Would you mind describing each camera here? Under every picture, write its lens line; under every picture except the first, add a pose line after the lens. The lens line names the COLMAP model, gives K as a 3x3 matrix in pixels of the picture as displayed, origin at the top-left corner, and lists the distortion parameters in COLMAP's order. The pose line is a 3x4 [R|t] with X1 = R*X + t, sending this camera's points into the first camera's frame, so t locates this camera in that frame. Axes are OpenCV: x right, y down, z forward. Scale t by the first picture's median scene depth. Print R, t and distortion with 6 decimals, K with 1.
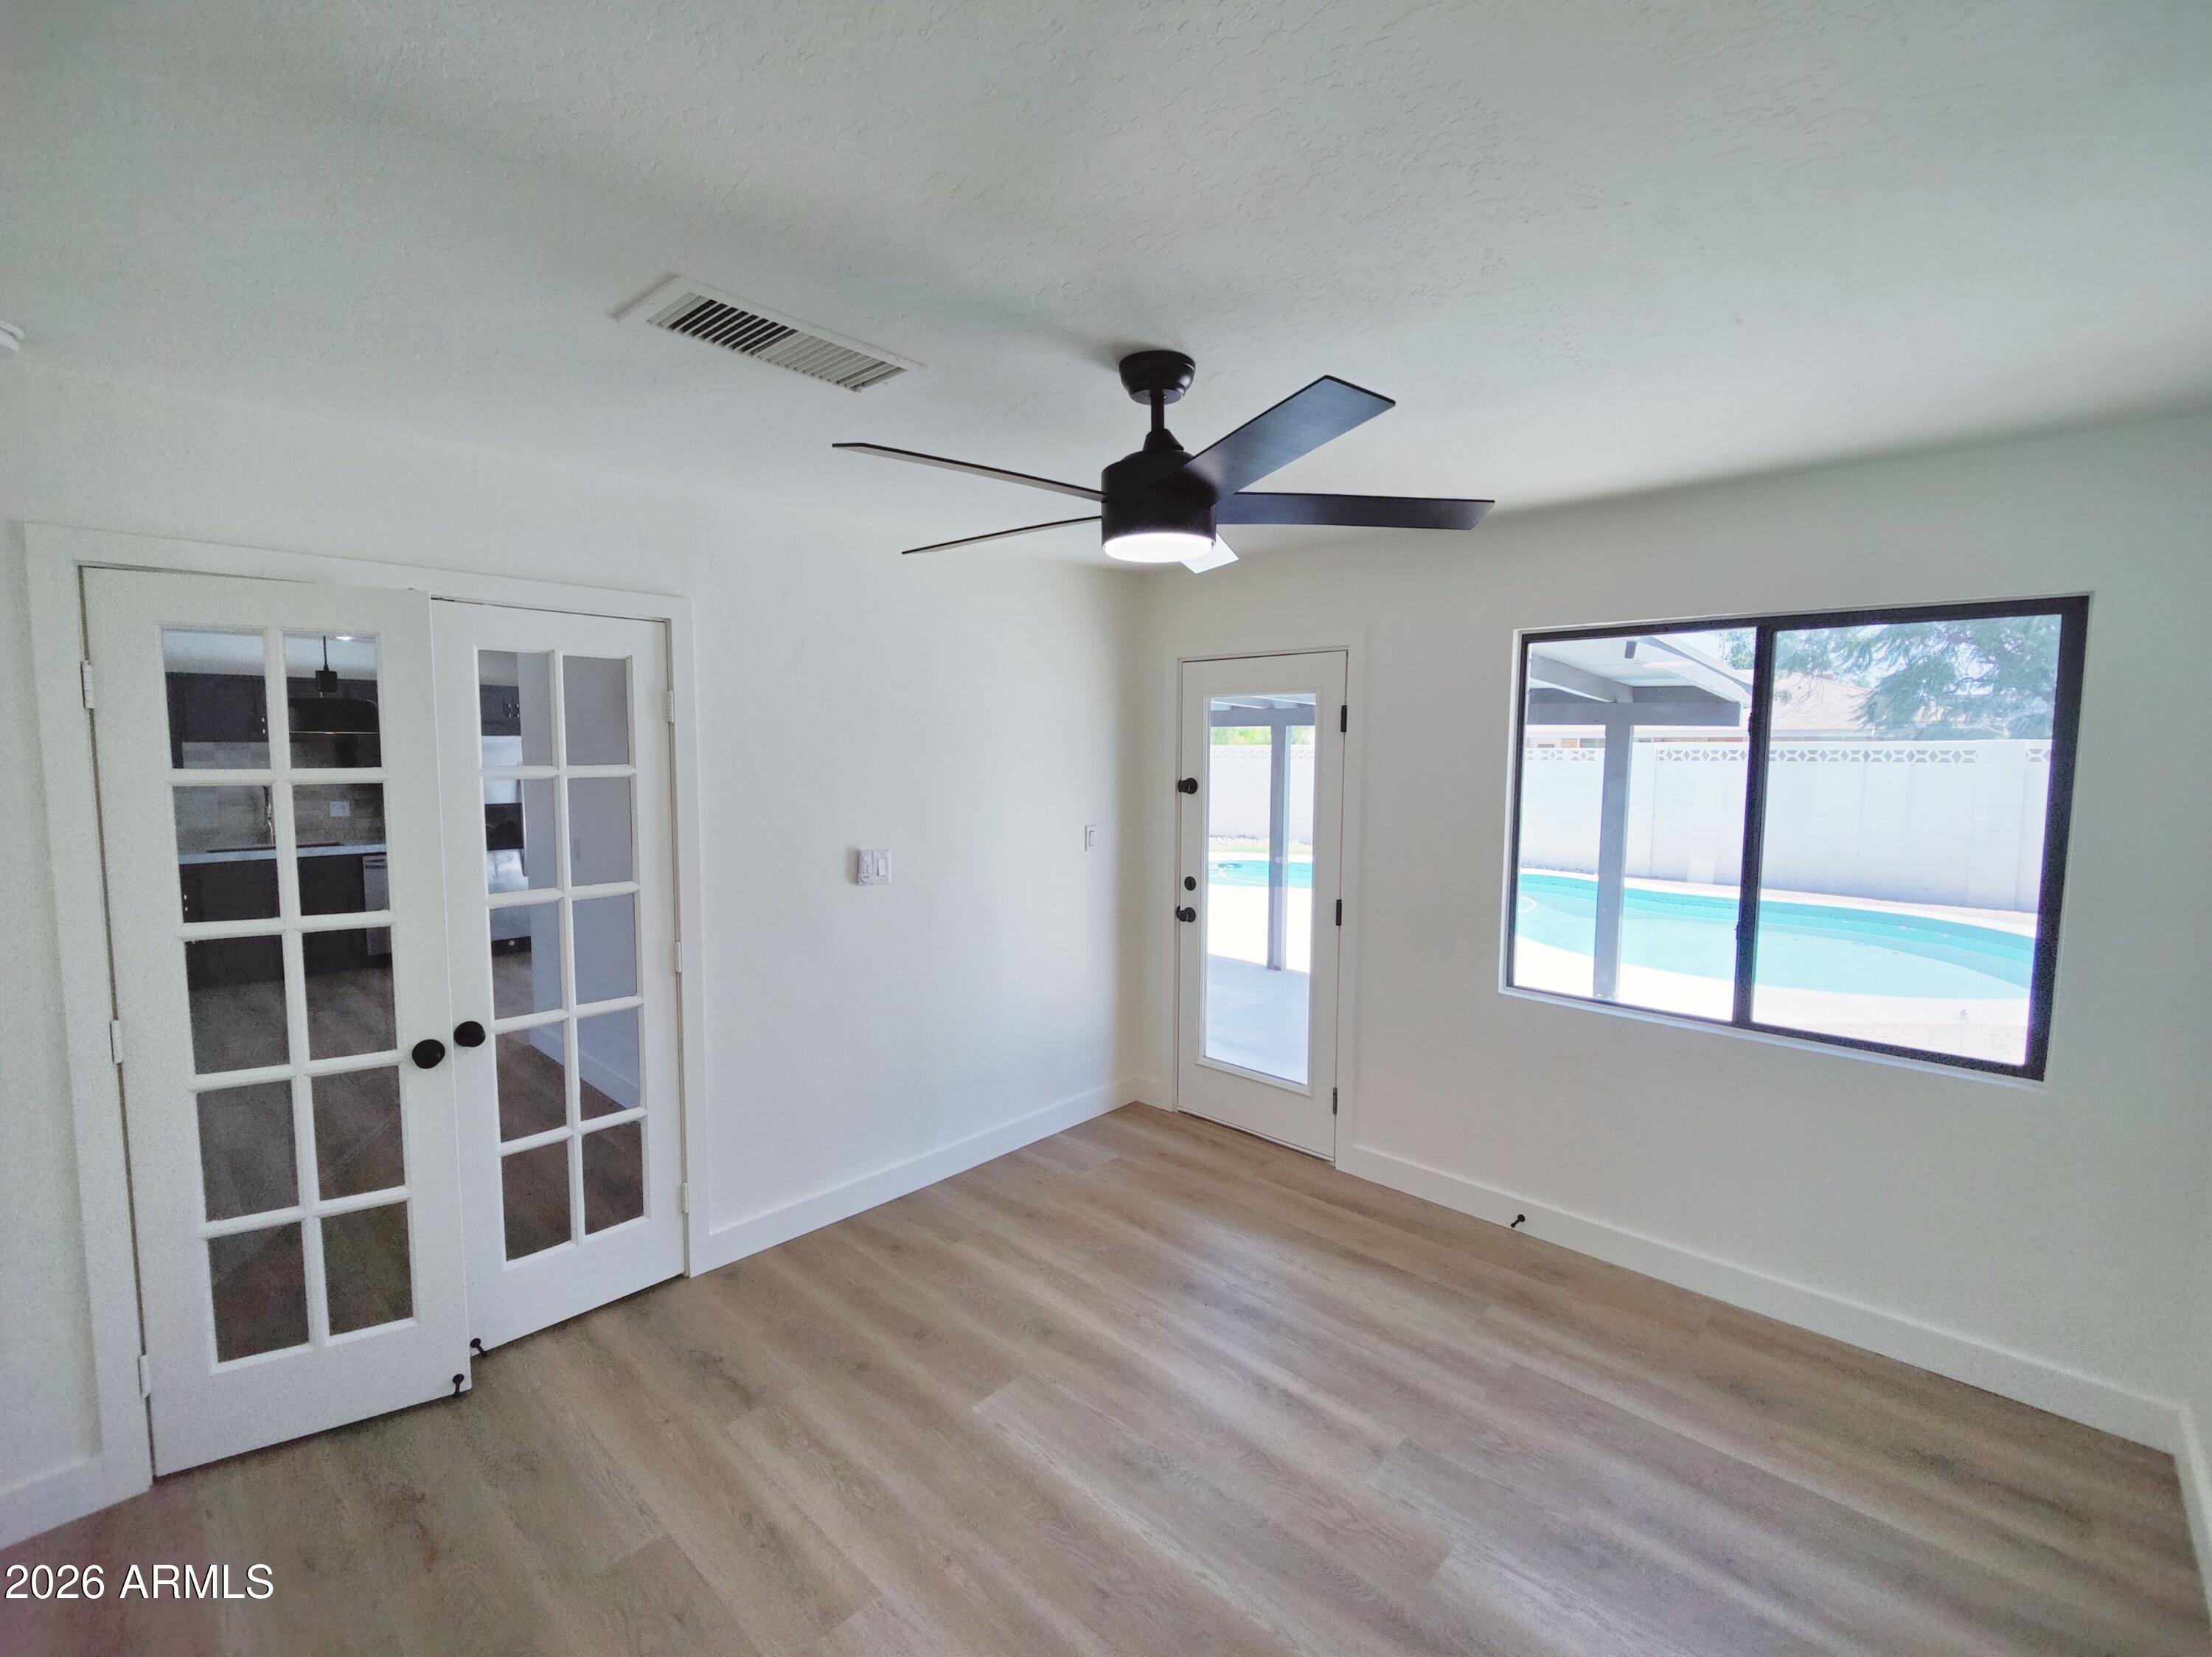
lens RADIAL K [[952.1, 0, 1090.3], [0, 952.1, 820.4], [0, 0, 1]] dist [-0.014808, -0.000355]
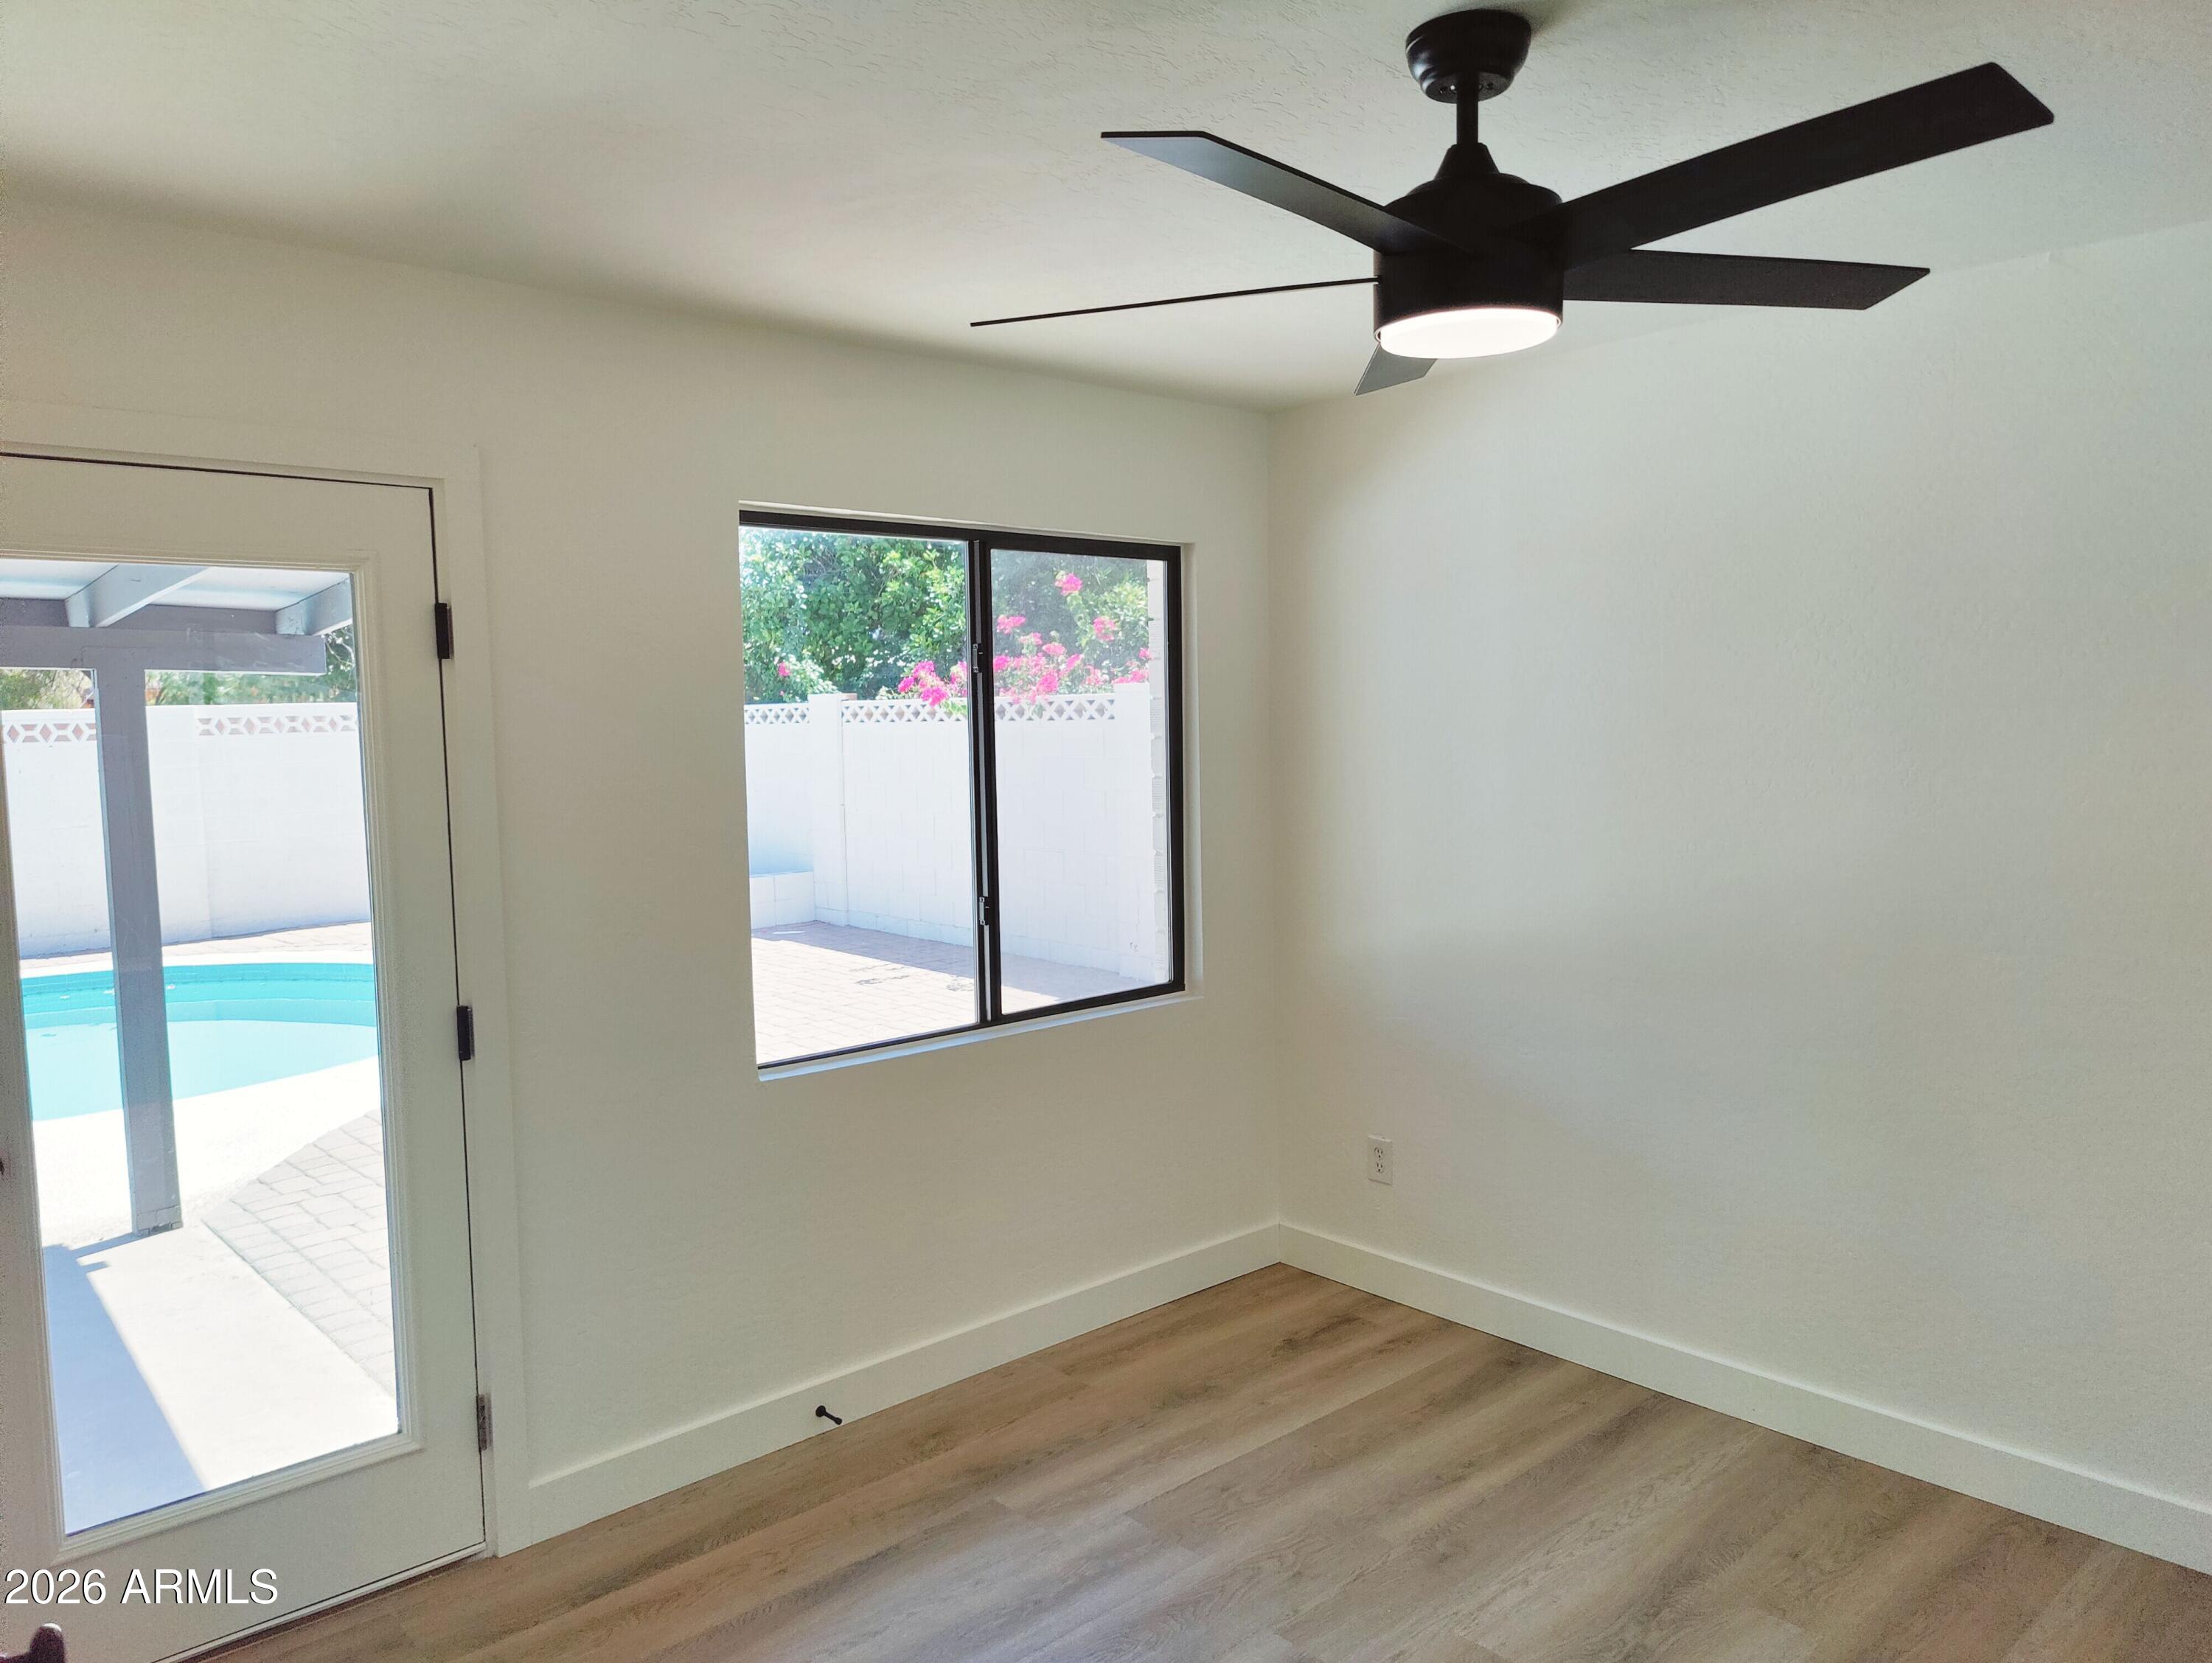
lens RADIAL K [[1547.0, 0, 1106.0], [0, 1547.0, 831.5], [0, 0, 1]] dist [0.019265, 0.000974]
pose [[0.073276, -0.083506, 0.993810, -0.690255], [0.103752, 0.991720, 0.075681, -0.045353], [-0.991900, 0.097564, 0.081333, 0.838213]]
